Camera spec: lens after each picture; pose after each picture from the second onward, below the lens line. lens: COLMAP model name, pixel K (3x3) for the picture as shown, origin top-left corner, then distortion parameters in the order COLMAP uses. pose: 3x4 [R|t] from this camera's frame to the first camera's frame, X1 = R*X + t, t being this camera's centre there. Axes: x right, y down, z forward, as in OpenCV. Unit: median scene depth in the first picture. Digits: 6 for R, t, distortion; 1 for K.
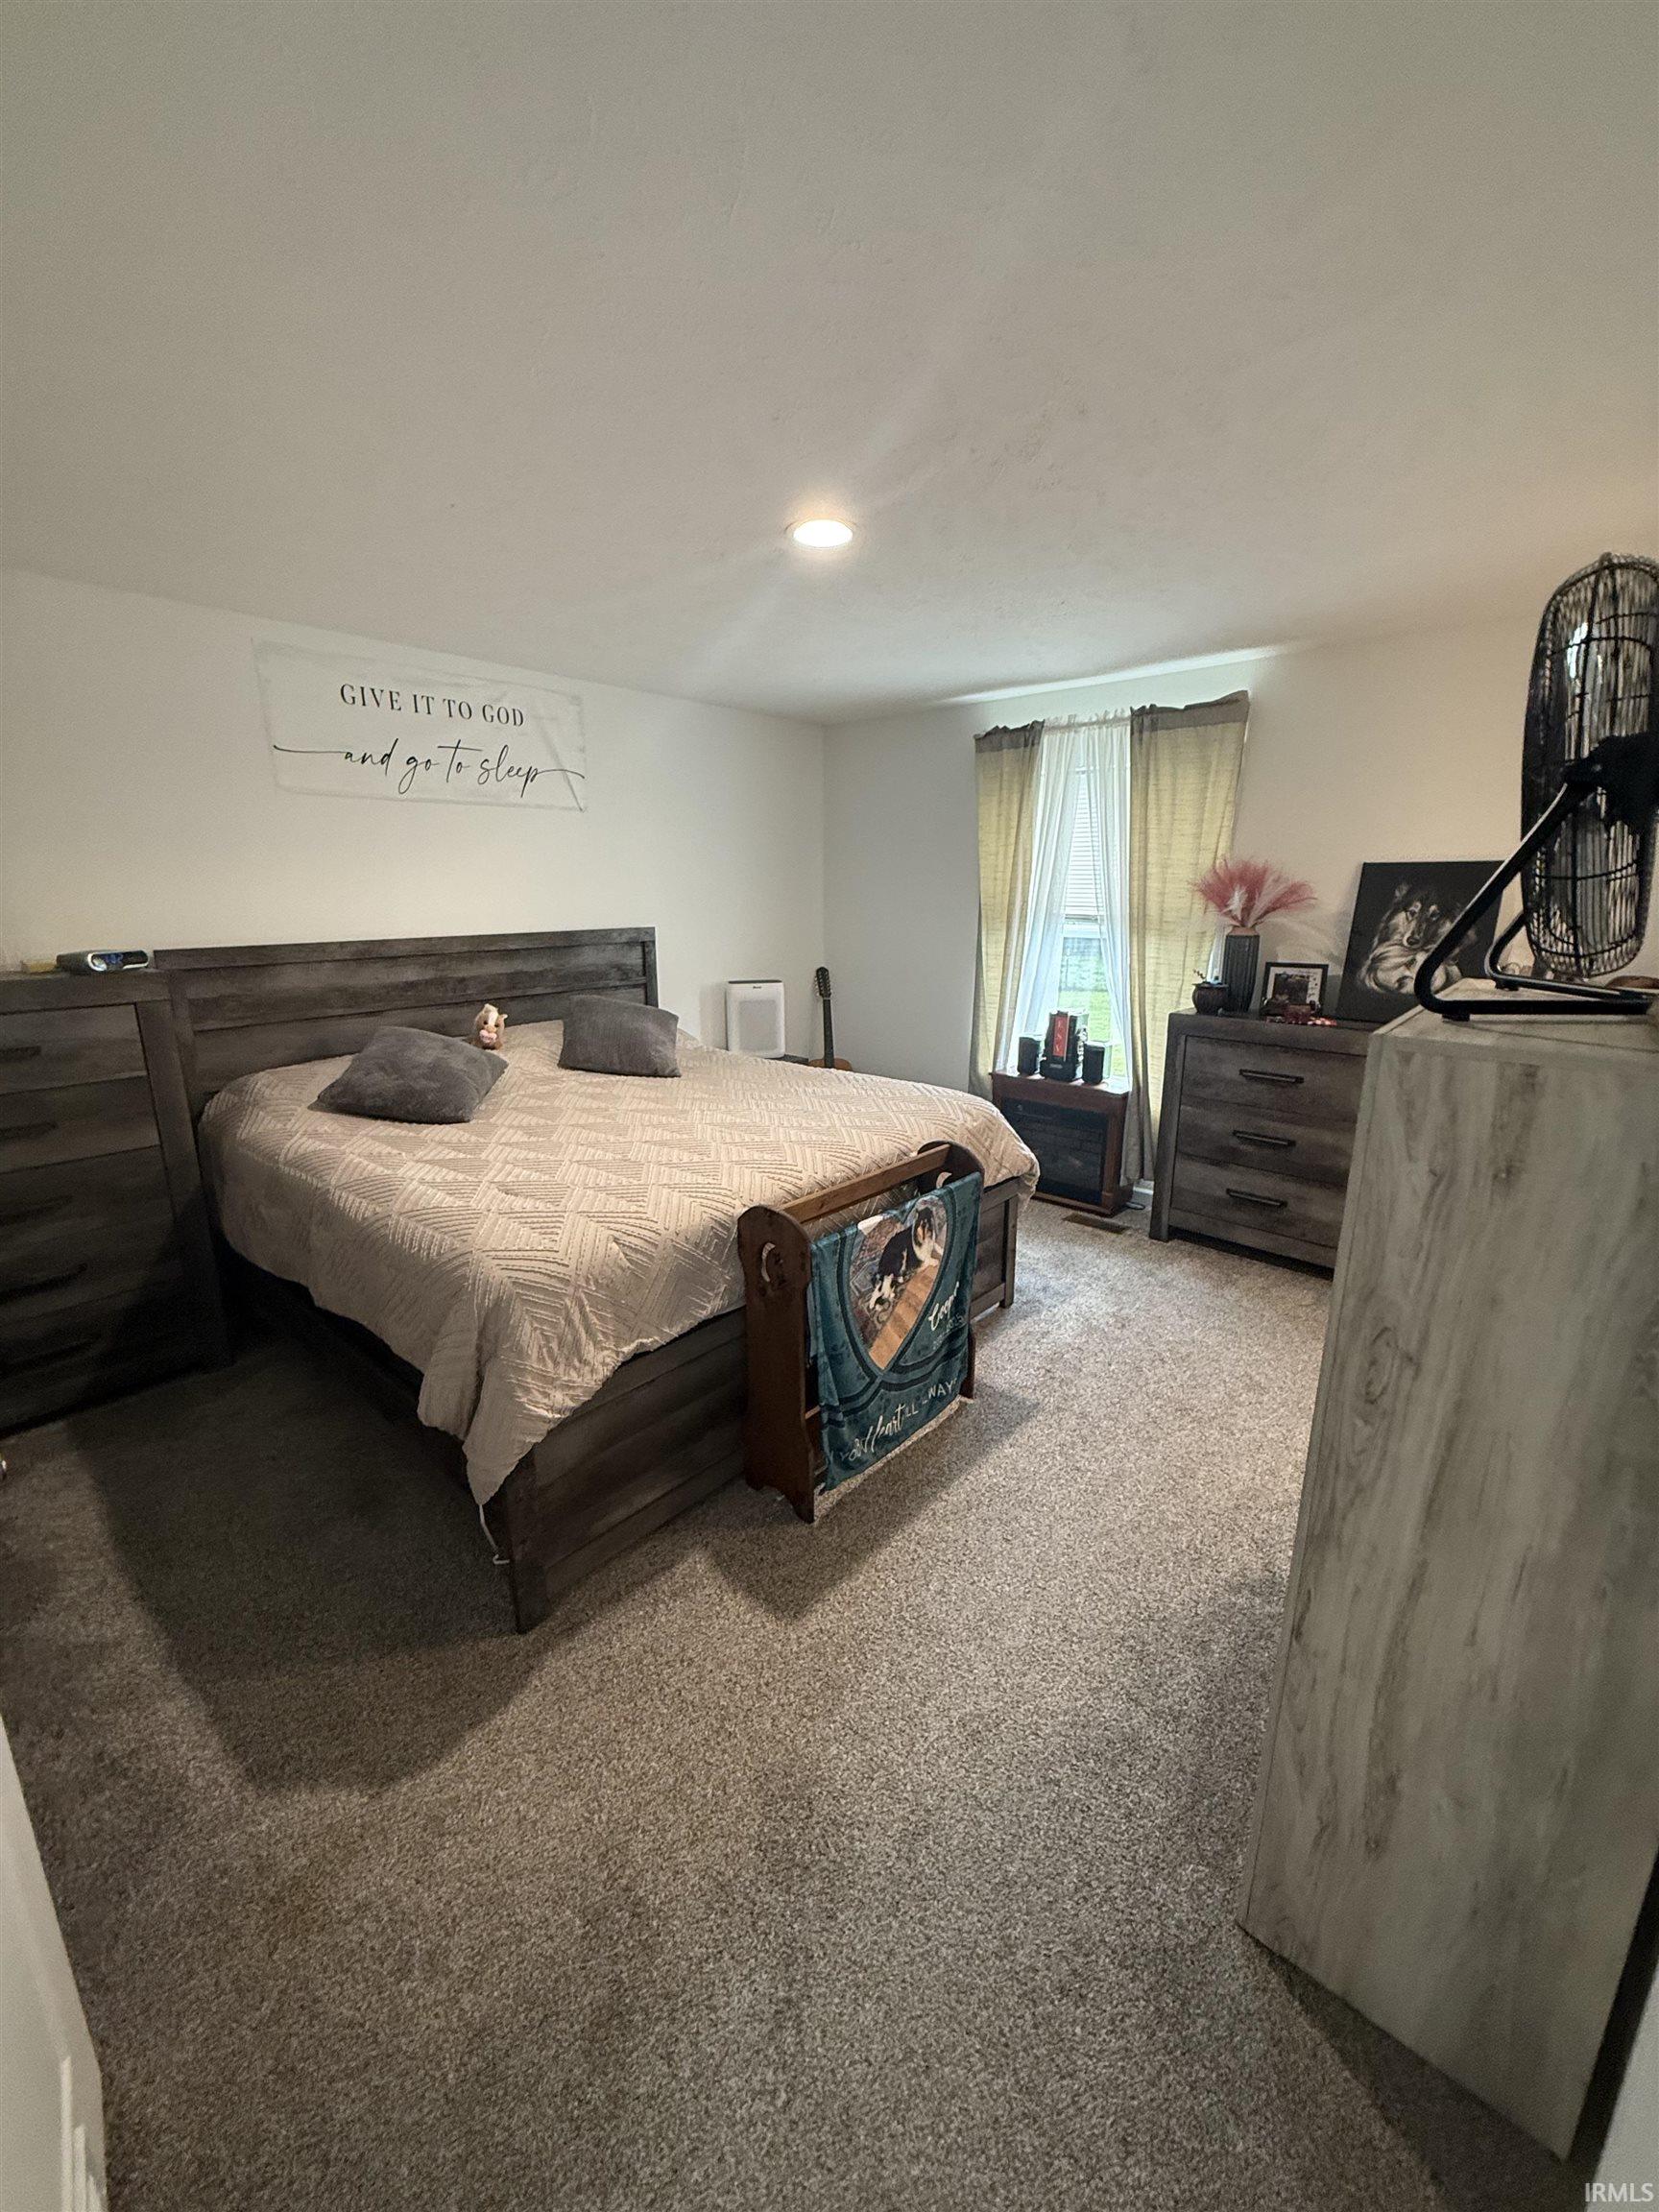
lens RADIAL K [[885.1, 0, 821.5], [0, 885.1, 1108.8], [0, 0, 1]] dist [-0.000953, 0.000953]
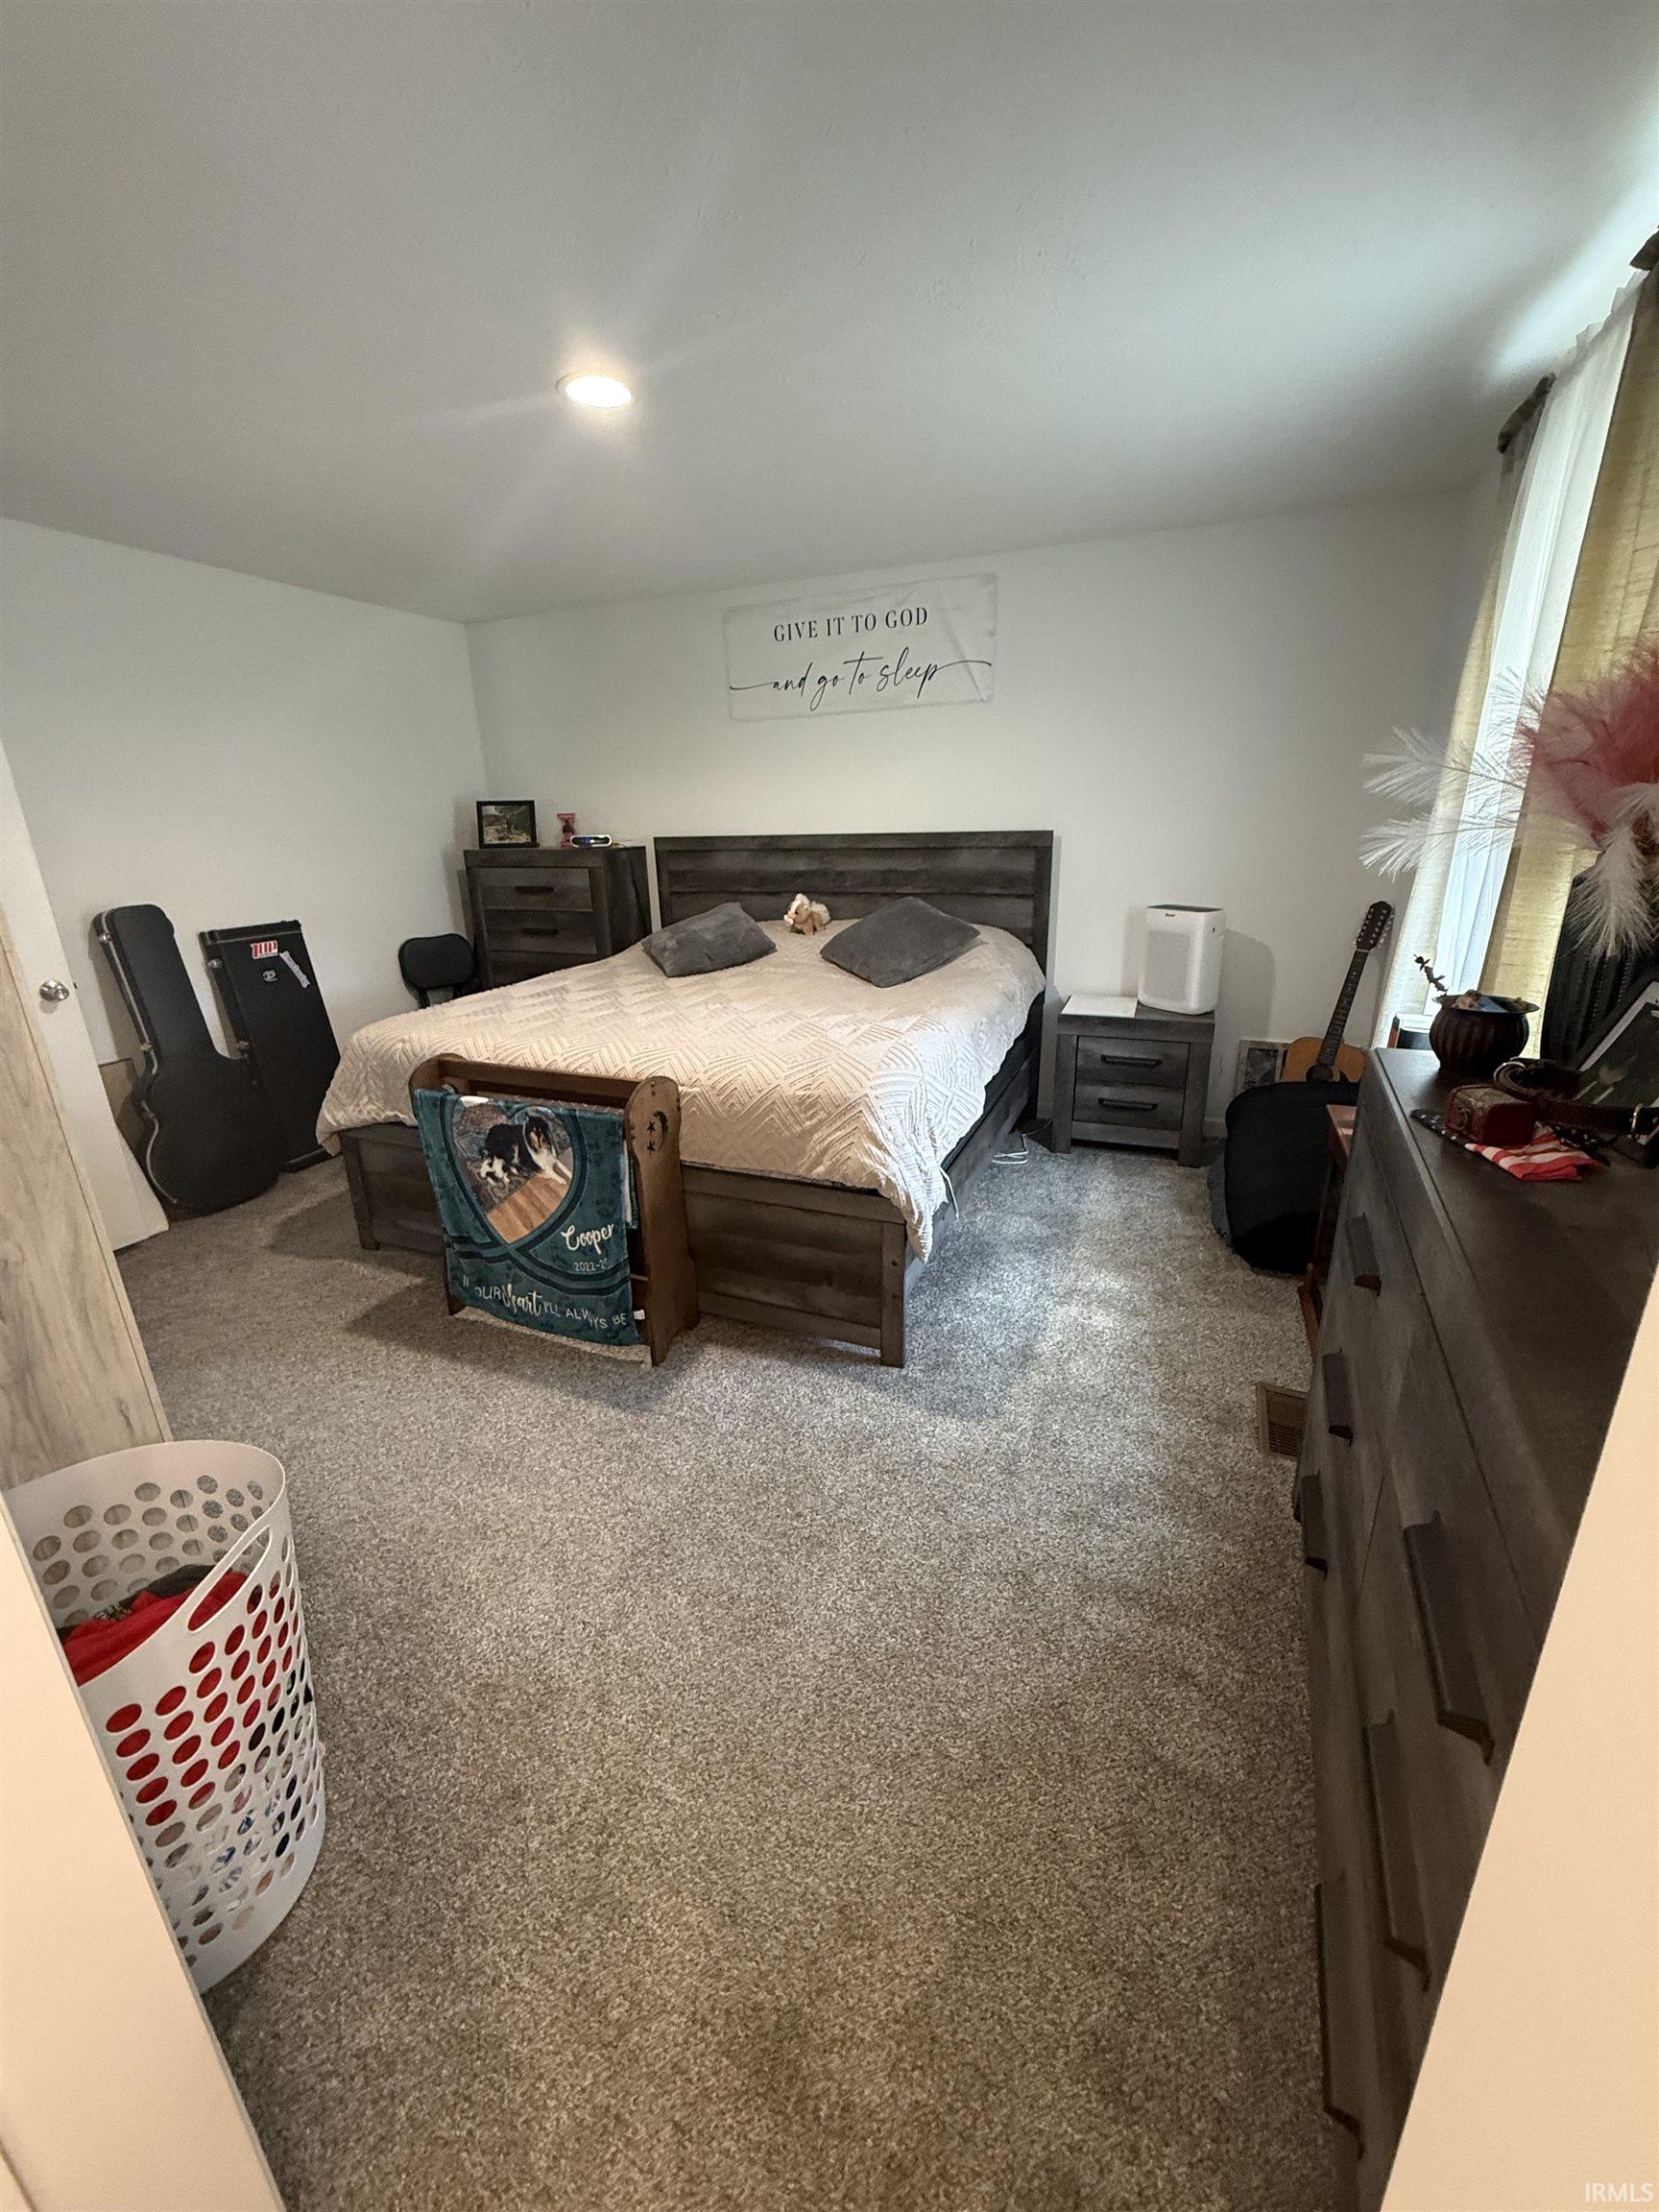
lens RADIAL K [[885.1, 0, 828.5], [0, 885.1, 1102.2], [0, 0, 1]] dist [-0.000953, 0.000953]
pose [[0.326482, 0.294604, -0.898119, 1.042716], [-0.207401, 0.949358, 0.236017, -0.193291], [0.922168, 0.109216, 0.371049, 0.872408]]
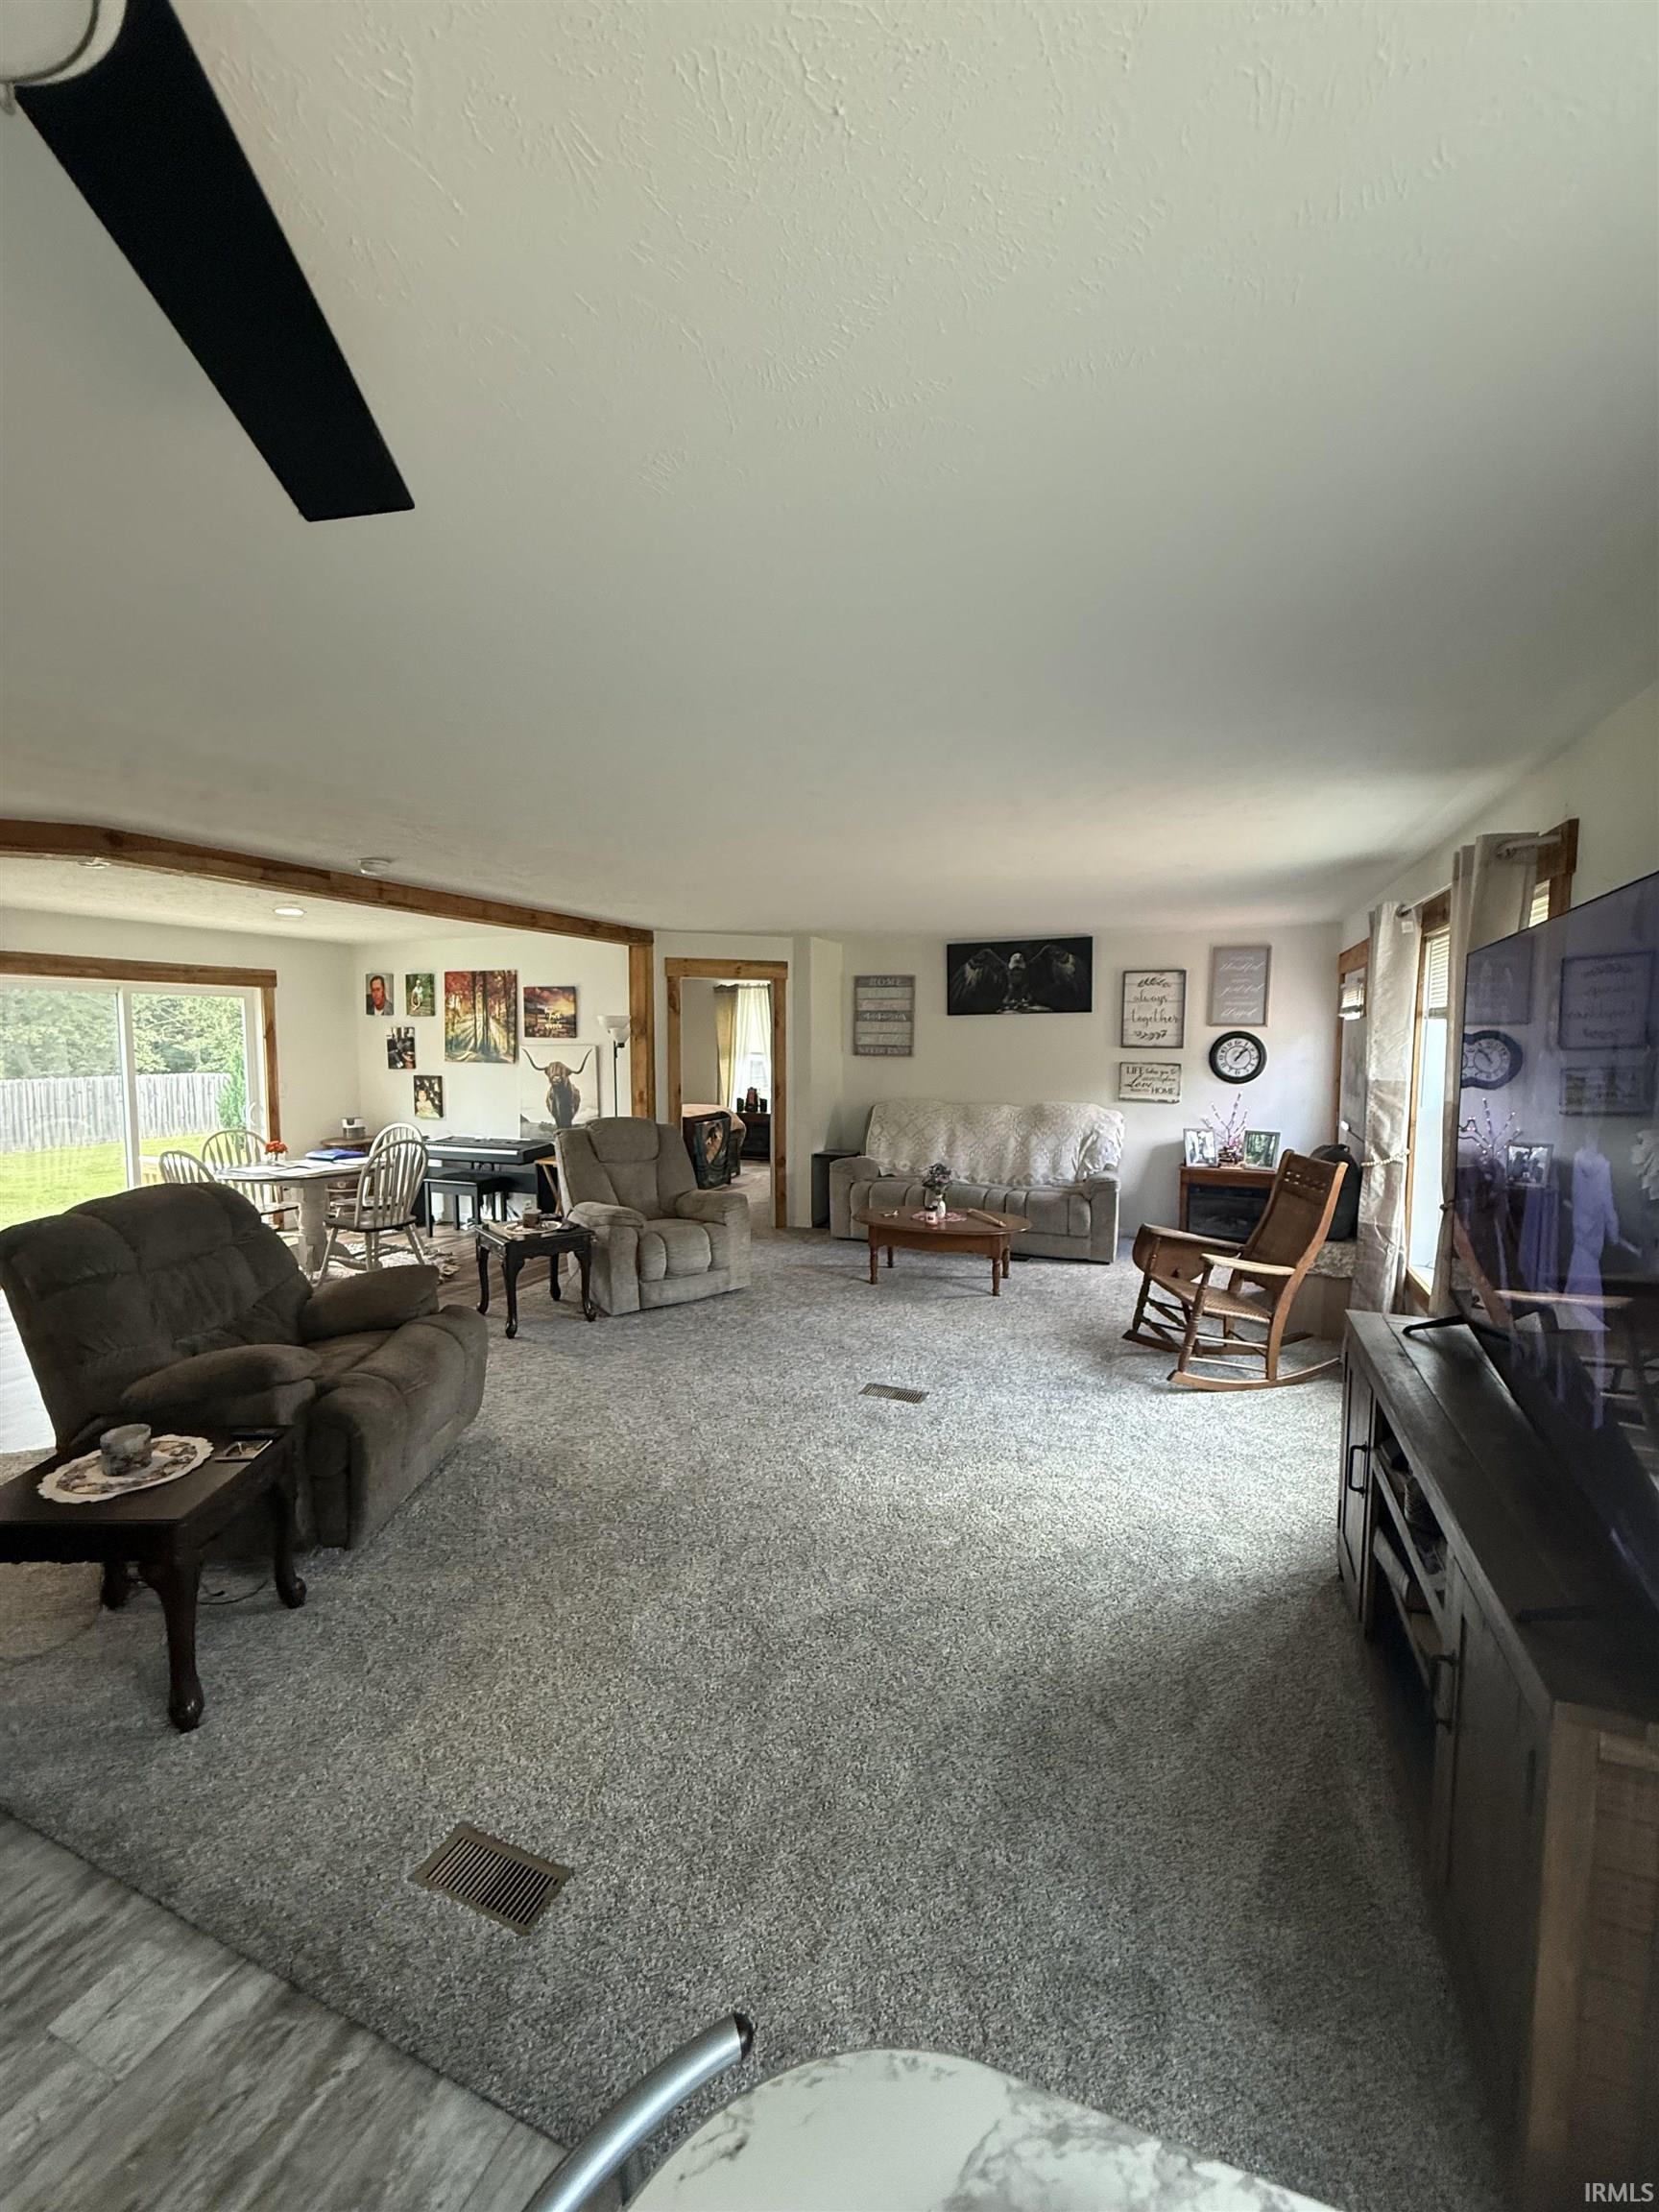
lens RADIAL K [[885.1, 0, 826.0], [0, 885.1, 1100.8], [0, 0, 1]] dist [-0.000953, 0.000953]
pose [[0.947367, -0.020065, 0.319520, -0.688048], [0.067752, 0.987995, -0.138839, 0.582379], [-0.312898, 0.153180, 0.937353, -2.917755]]
